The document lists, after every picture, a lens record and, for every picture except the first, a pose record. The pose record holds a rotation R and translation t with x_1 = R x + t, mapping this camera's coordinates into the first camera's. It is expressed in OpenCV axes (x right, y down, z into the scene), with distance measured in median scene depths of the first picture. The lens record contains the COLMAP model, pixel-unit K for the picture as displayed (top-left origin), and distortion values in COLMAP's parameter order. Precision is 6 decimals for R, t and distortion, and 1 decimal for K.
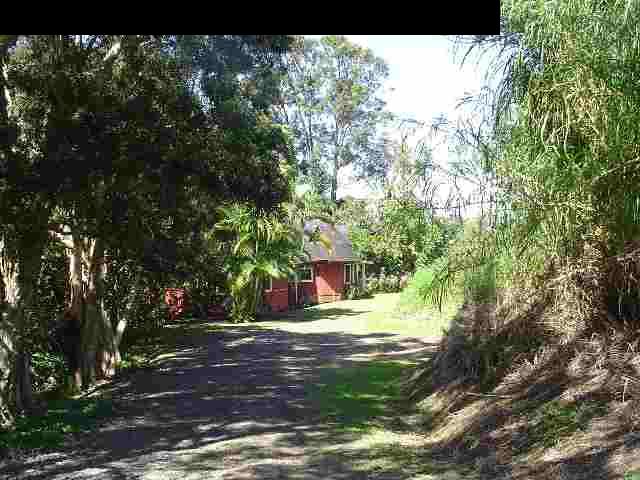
lens RADIAL K [[959.4, 0, 320.0], [0, 959.4, 239.3], [0, 0, 1]] dist [0.034268, 0.000000]
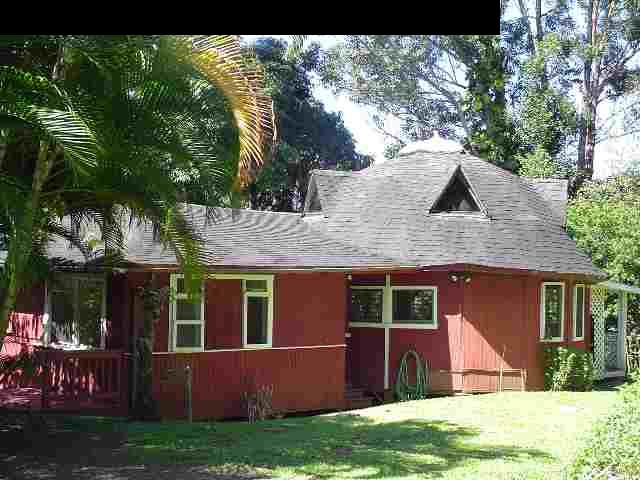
lens RADIAL K [[959.4, 0, 320.3], [0, 959.4, 241.2], [0, 0, 1]] dist [0.034268, 0.000000]
pose [[0.938776, 0.012694, -0.344294, 0.068730], [-0.035516, 0.997563, -0.060060, 0.034673], [0.342692, 0.068611, 0.936939, 0.654814]]
